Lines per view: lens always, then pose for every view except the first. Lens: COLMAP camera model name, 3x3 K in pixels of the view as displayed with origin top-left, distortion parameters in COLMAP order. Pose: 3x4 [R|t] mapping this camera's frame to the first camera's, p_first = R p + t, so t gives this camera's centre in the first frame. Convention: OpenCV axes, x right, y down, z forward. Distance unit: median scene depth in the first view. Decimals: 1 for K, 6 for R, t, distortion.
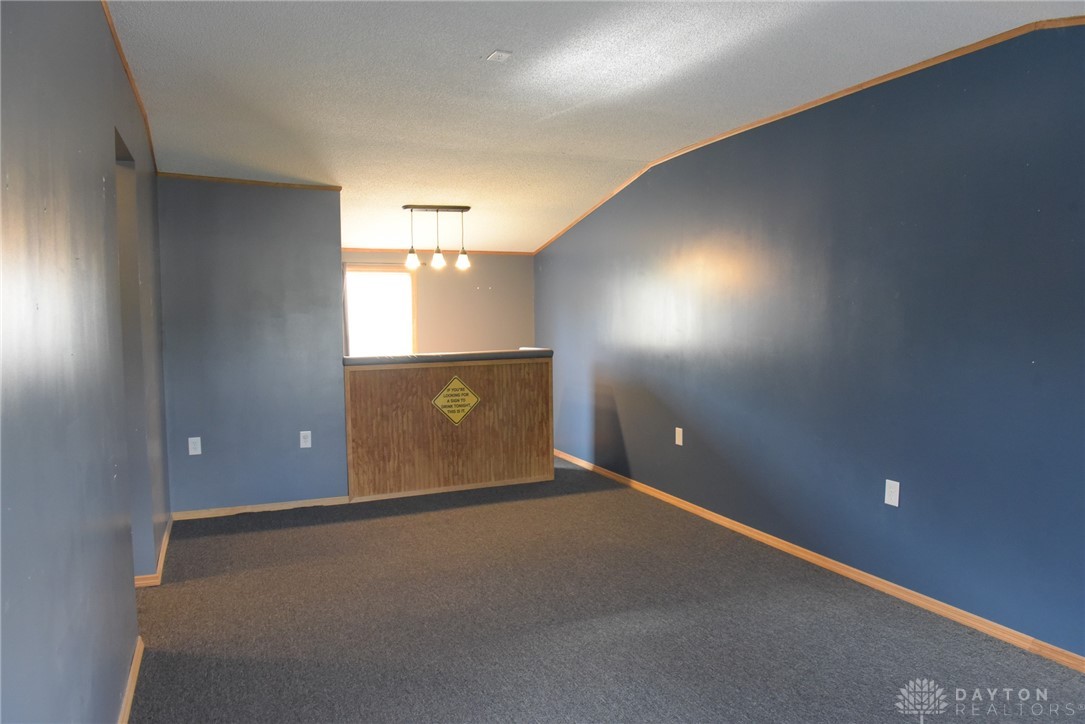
lens RADIAL K [[729.6, 0, 542.5], [0, 729.6, 362.0], [0, 0, 1]] dist [-0.051755, -0.000385]
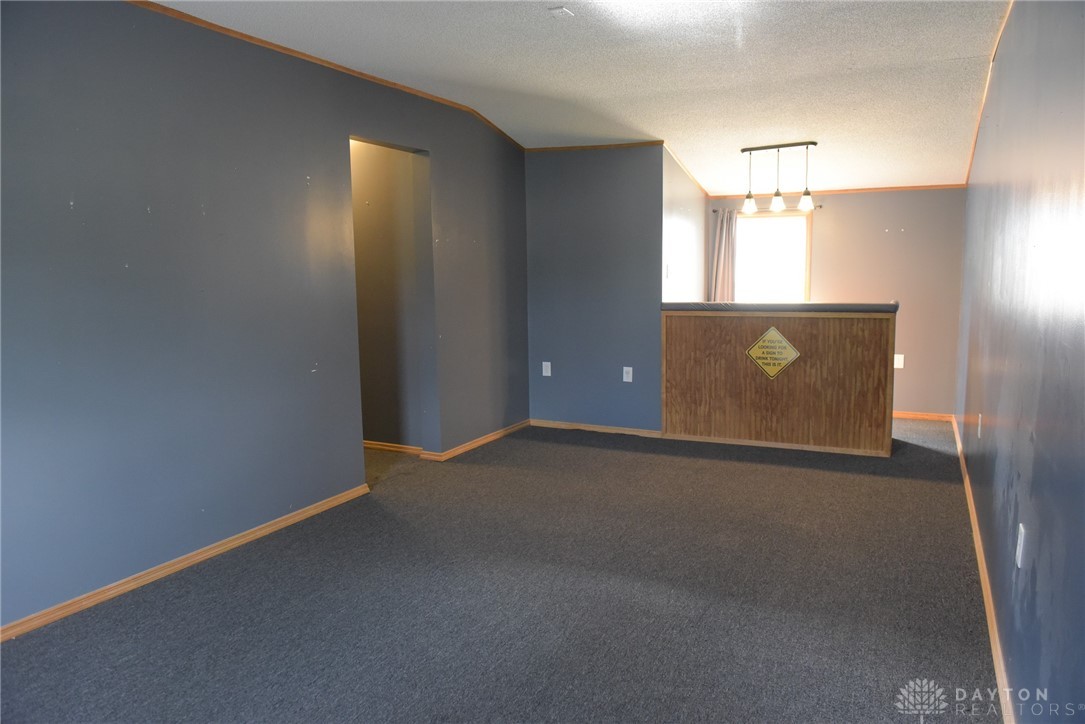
lens RADIAL K [[729.6, 0, 542.5], [0, 729.6, 362.0], [0, 0, 1]] dist [-0.051755, -0.000385]
pose [[0.638099, 0.100570, -0.763358, 0.414271], [-0.040656, 0.994451, 0.097031, -0.014976], [0.768880, -0.030880, 0.638646, 0.167914]]
